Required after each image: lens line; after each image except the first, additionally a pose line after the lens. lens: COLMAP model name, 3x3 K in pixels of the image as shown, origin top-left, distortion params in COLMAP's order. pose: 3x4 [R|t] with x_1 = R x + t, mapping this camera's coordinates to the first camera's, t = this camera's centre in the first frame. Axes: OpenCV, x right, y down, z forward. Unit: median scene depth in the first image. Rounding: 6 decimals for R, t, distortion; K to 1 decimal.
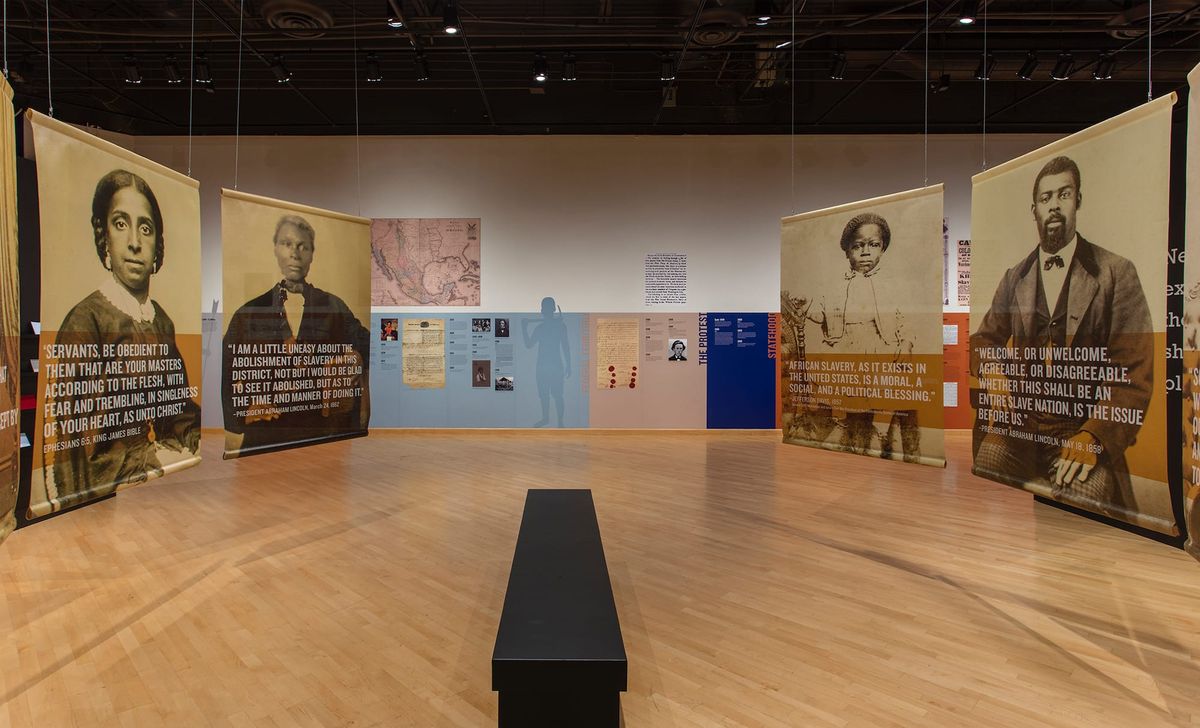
lens RADIAL K [[660.8, 0, 556.0], [0, 660.8, 351.9], [0, 0, 1]] dist [-0.007950, 0.002622]
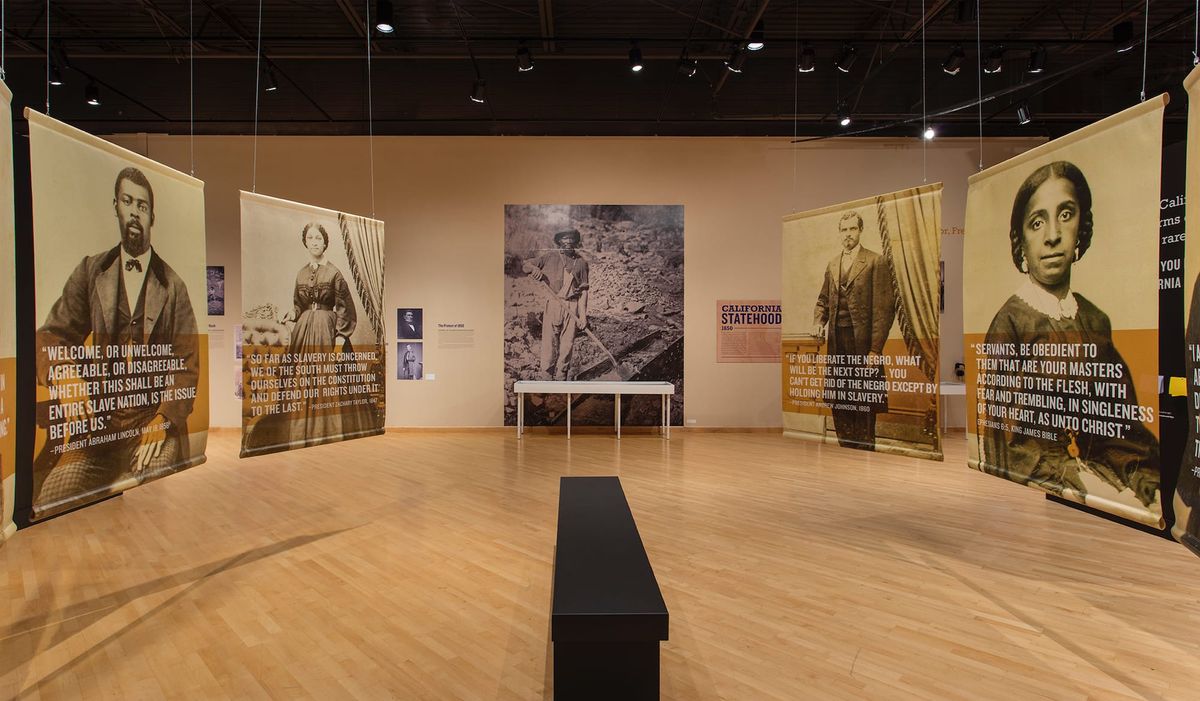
lens RADIAL K [[577.1, 0, 549.4], [0, 577.1, 350.2], [0, 0, 1]] dist [-0.010821, 0.000432]
pose [[-0.999474, -0.002330, 0.032337, 0.051452], [-0.001494, 0.999664, 0.025870, -0.022864], [-0.032387, 0.025809, -0.999142, 1.868795]]
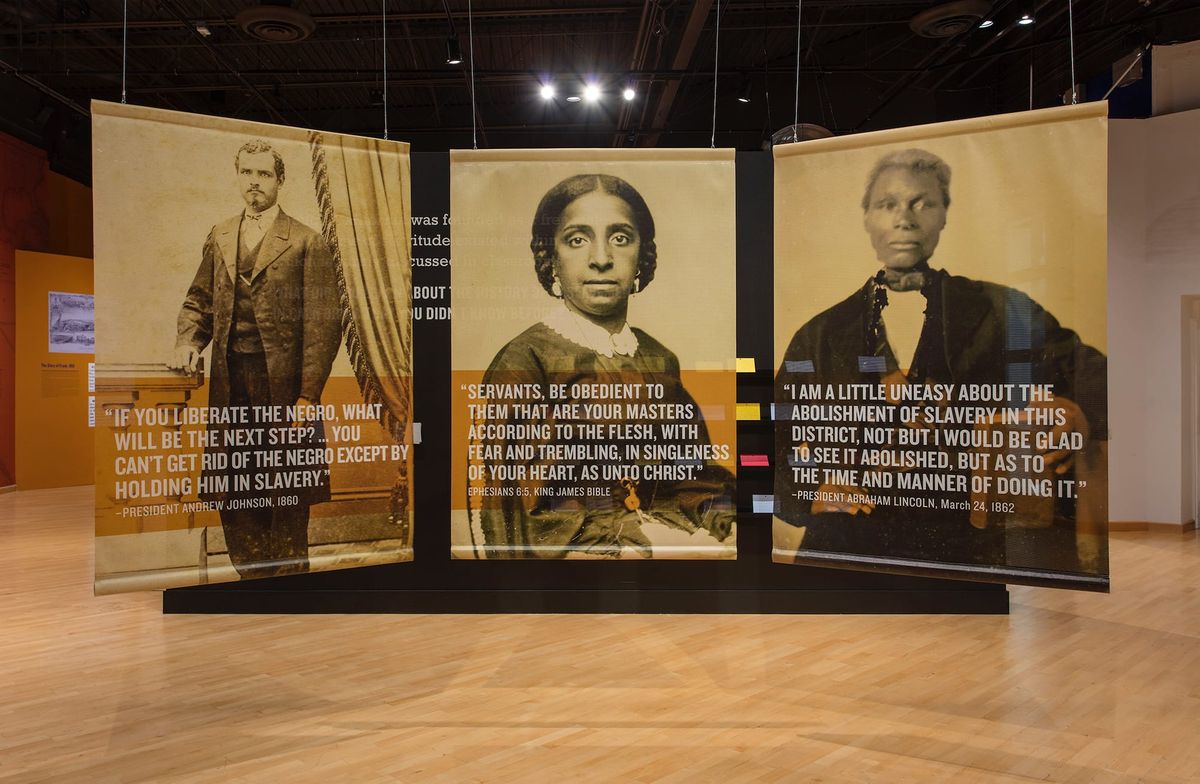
lens RADIAL K [[970.6, 0, 598.4], [0, 970.6, 388.0], [0, 0, 1]] dist [-0.014518, -0.006504]
pose [[-0.013224, 0.002732, -0.999909, 0.561610], [-0.012490, 0.999918, 0.002898, -0.010461], [0.999835, 0.012528, -0.013189, 1.028972]]
